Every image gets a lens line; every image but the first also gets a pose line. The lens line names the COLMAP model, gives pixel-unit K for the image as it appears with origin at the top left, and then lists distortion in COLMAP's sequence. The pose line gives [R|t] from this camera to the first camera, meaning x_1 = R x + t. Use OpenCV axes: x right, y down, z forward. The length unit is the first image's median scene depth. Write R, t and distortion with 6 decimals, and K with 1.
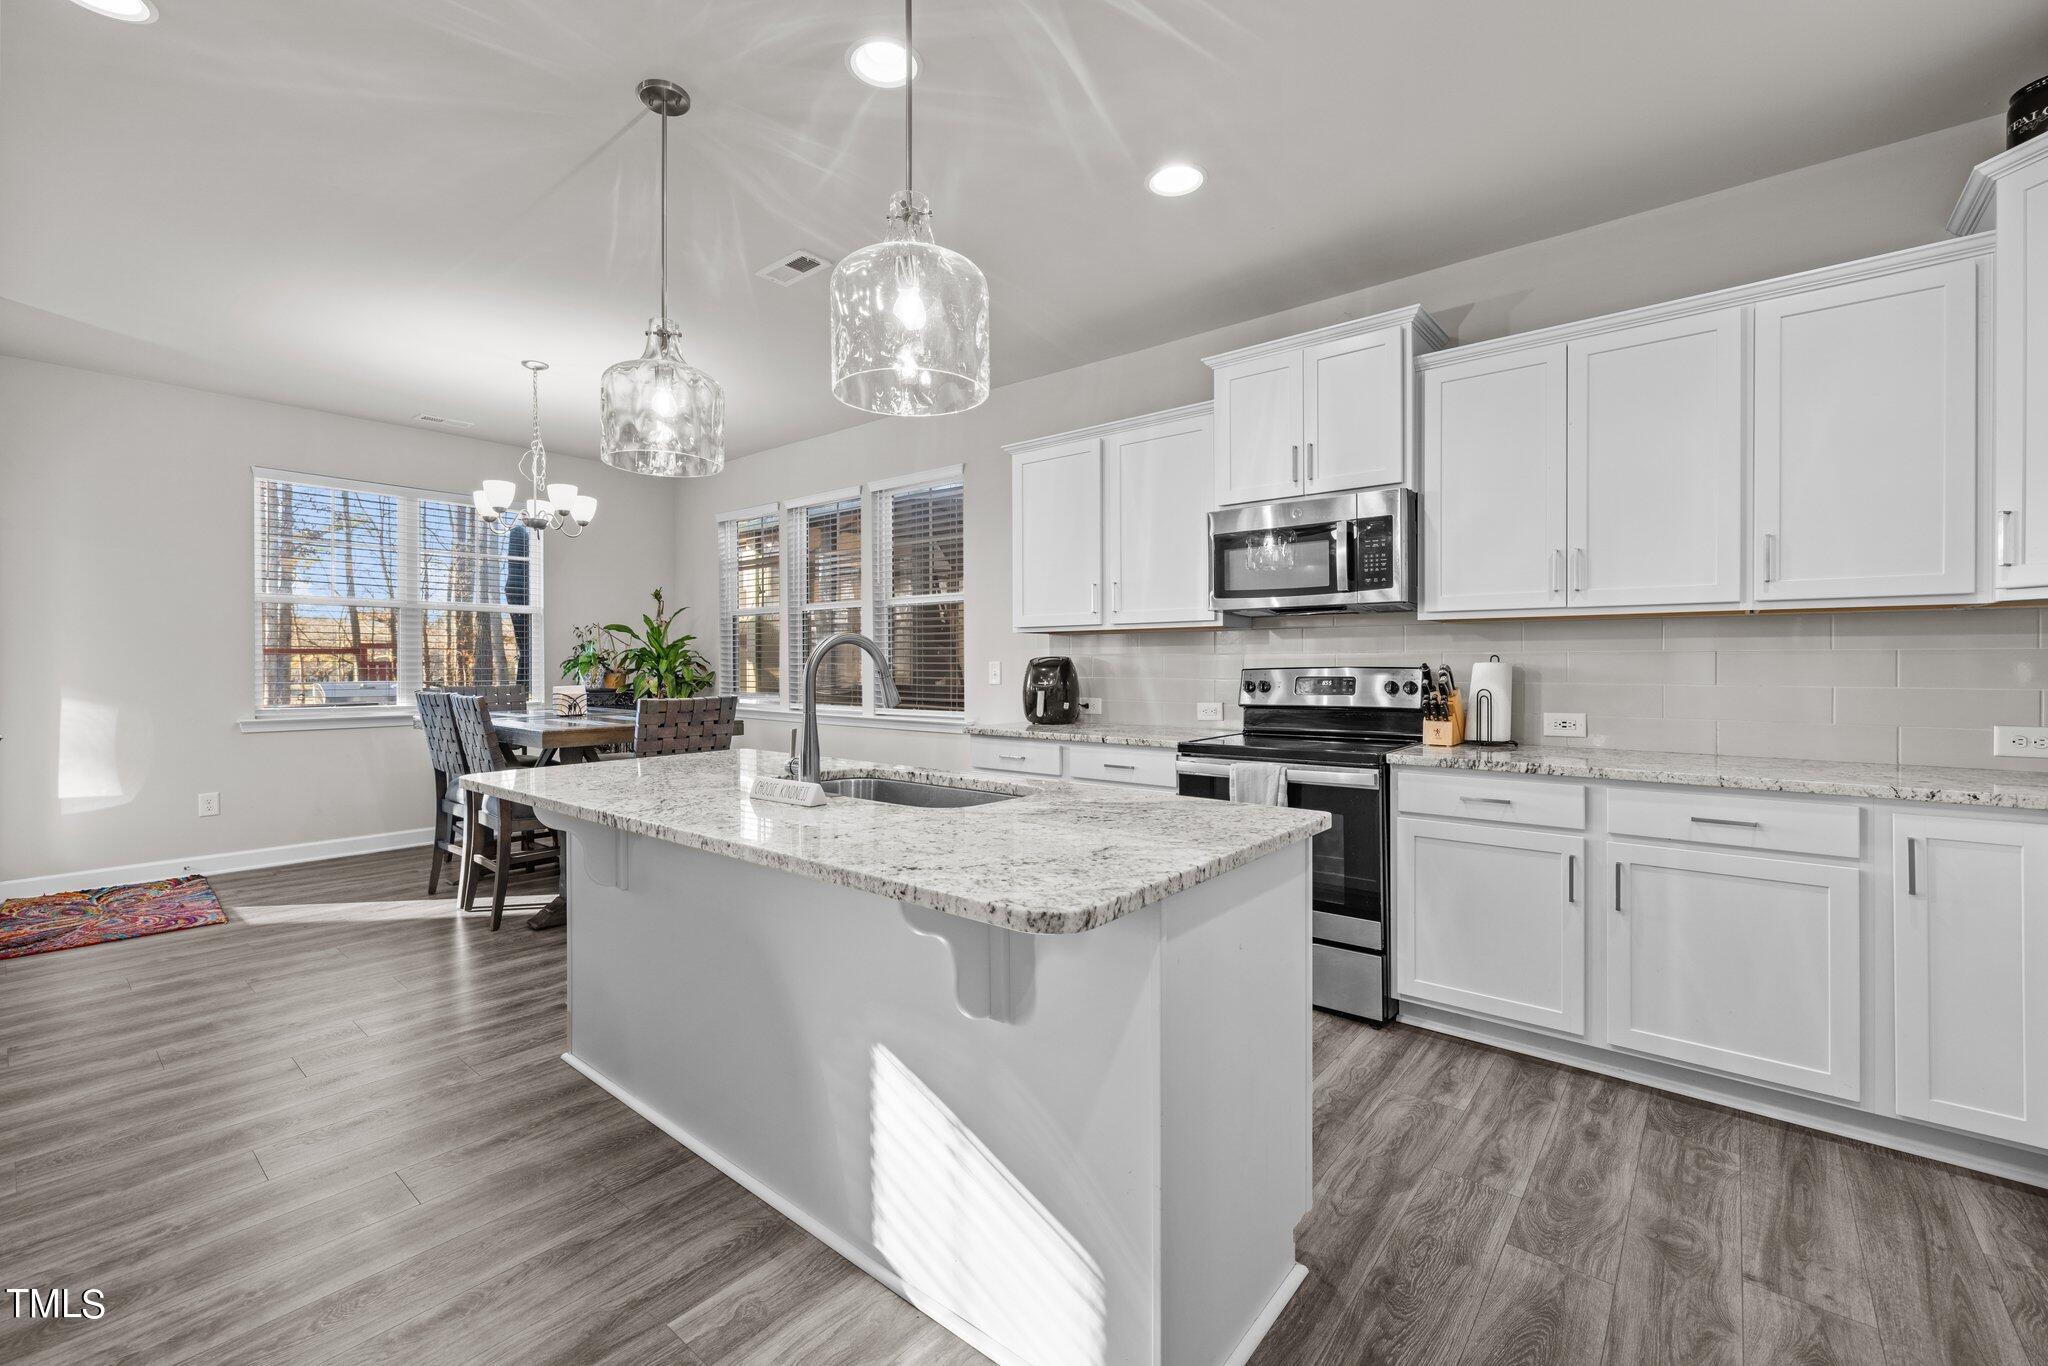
lens RADIAL K [[863.4, 0, 1010.9], [0, 863.4, 667.6], [0, 0, 1]] dist [0.000355, 0.001565]
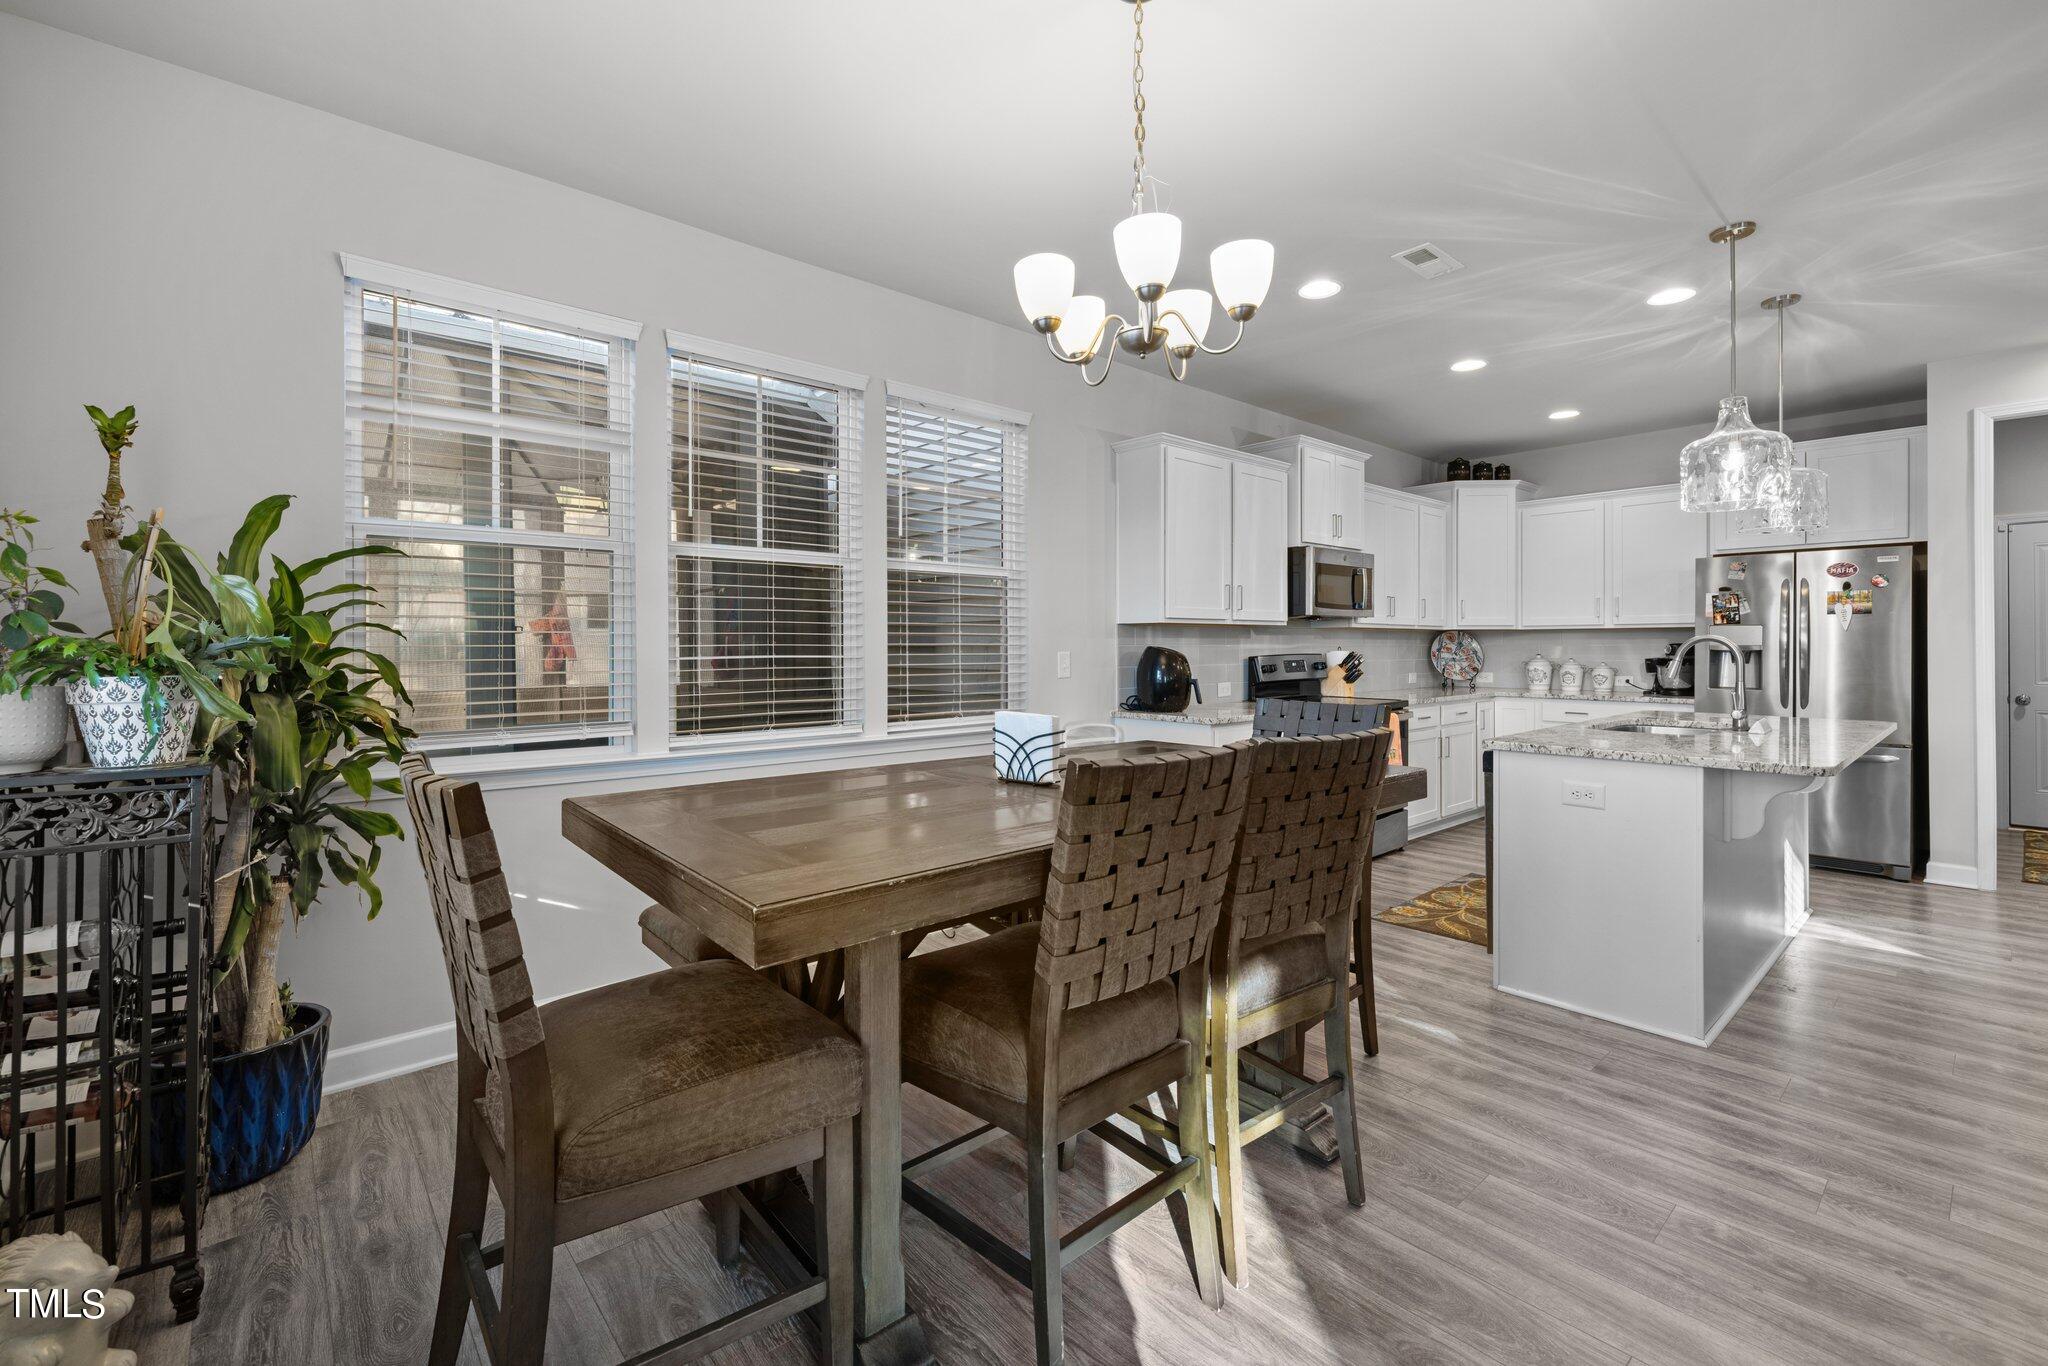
lens RADIAL K [[863.4, 0, 1024.5], [0, 863.4, 652.8], [0, 0, 1]] dist [0.000355, 0.001565]
pose [[0.150645, -0.005425, 0.988573, -1.259694], [0.008346, 0.999956, 0.004216, -0.013953], [-0.988553, 0.007615, 0.150684, 1.260960]]
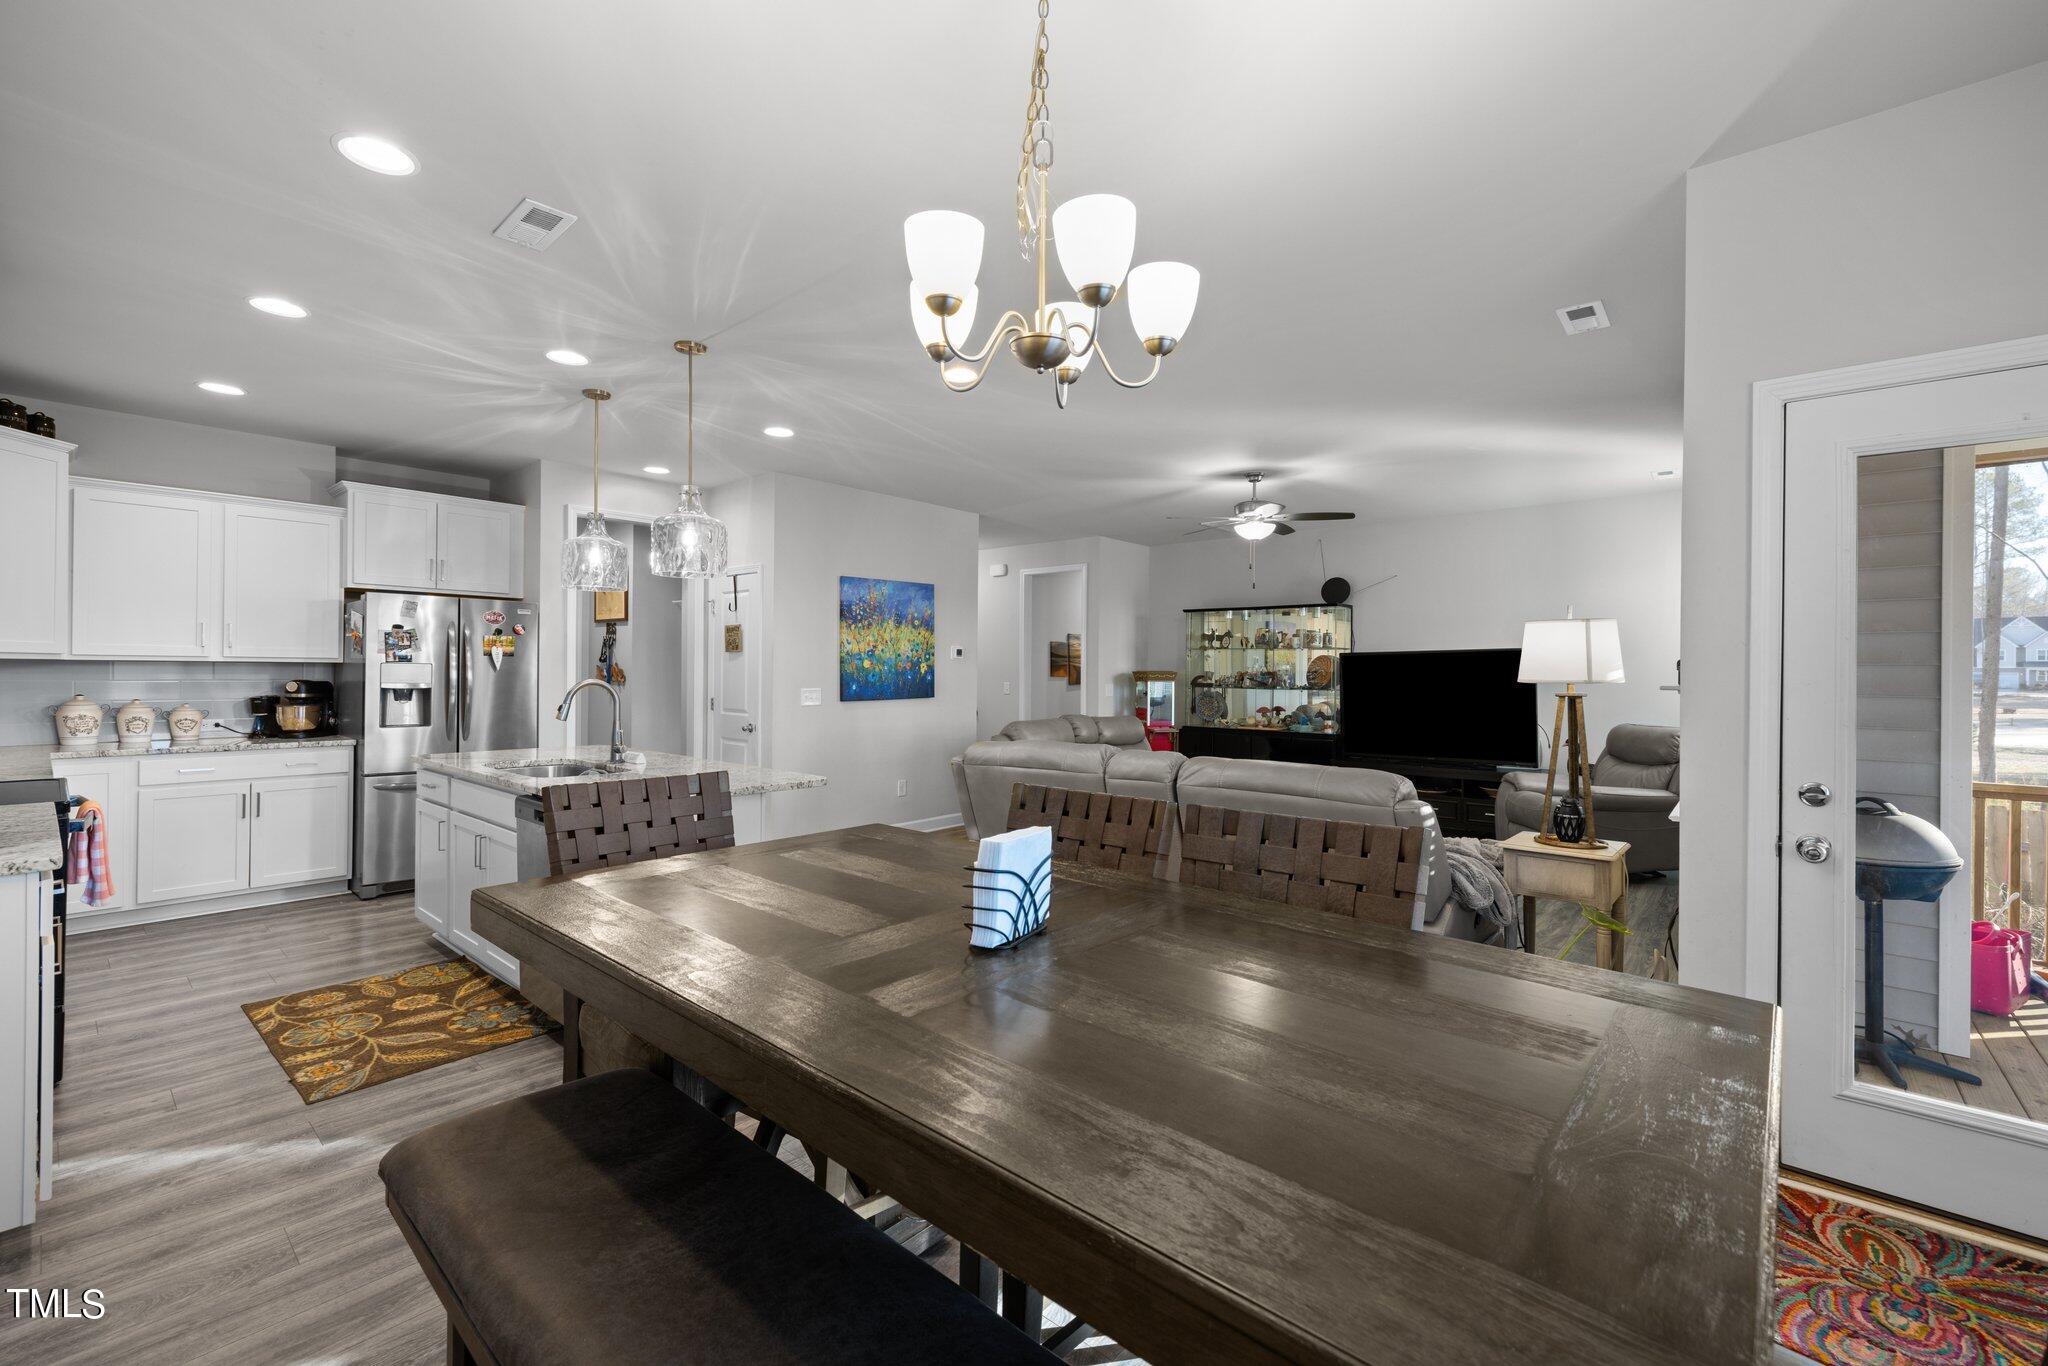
lens RADIAL K [[863.4, 0, 1003.3], [0, 863.4, 665.4], [0, 0, 1]] dist [0.000355, 0.001565]
pose [[-0.999419, -0.006417, 0.033463, -0.696280], [-0.006451, 0.999979, -0.000929, -0.045377], [-0.033456, -0.001144, -0.999440, 1.725767]]
